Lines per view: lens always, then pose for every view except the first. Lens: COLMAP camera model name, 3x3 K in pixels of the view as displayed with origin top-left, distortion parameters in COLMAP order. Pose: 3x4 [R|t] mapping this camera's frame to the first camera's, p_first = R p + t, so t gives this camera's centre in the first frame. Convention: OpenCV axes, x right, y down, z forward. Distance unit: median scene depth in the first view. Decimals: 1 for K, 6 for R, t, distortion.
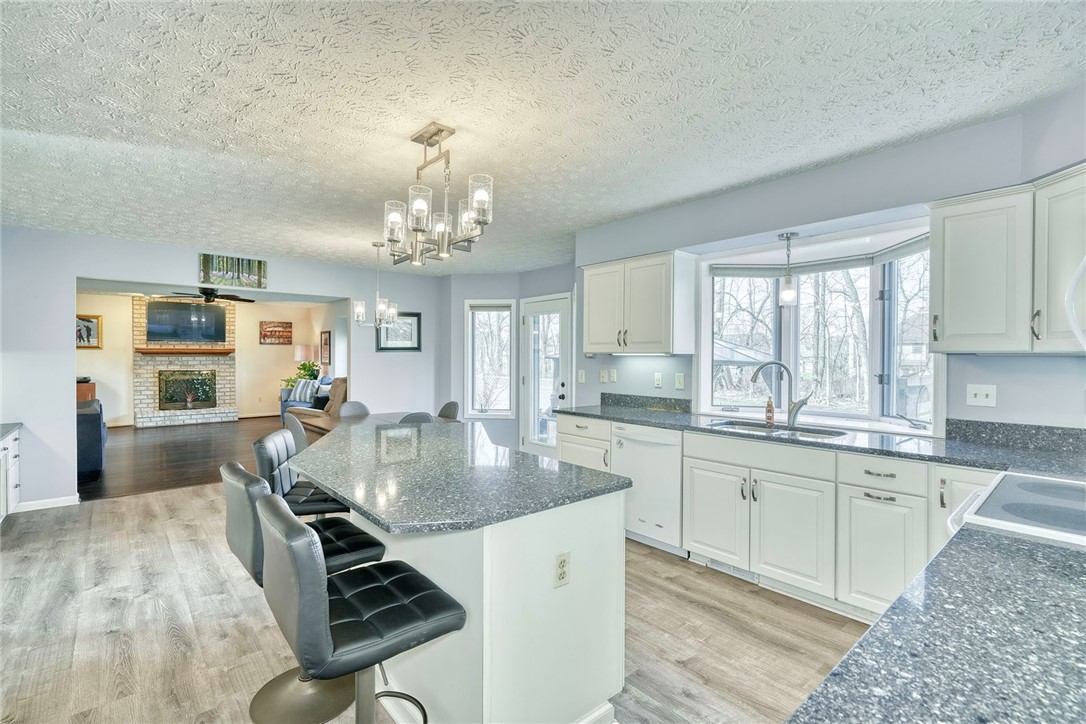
lens RADIAL K [[497.2, 0, 543.2], [0, 497.2, 359.0], [0, 0, 1]] dist [0.001779, -0.000481]
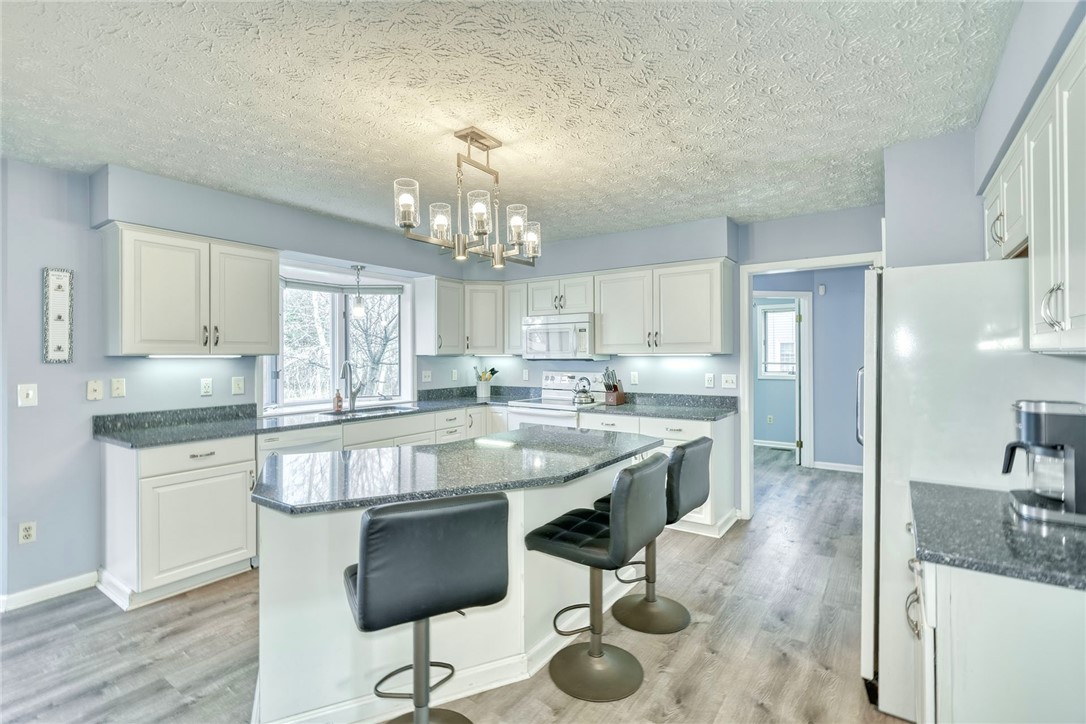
lens RADIAL K [[497.2, 0, 541.4], [0, 497.2, 355.0], [0, 0, 1]] dist [0.001779, -0.000481]
pose [[-0.245871, 0.002143, 0.969300, -0.320146], [0.012715, 0.999919, 0.001015, -0.002162], [-0.969219, 0.012575, -0.245878, 0.292084]]
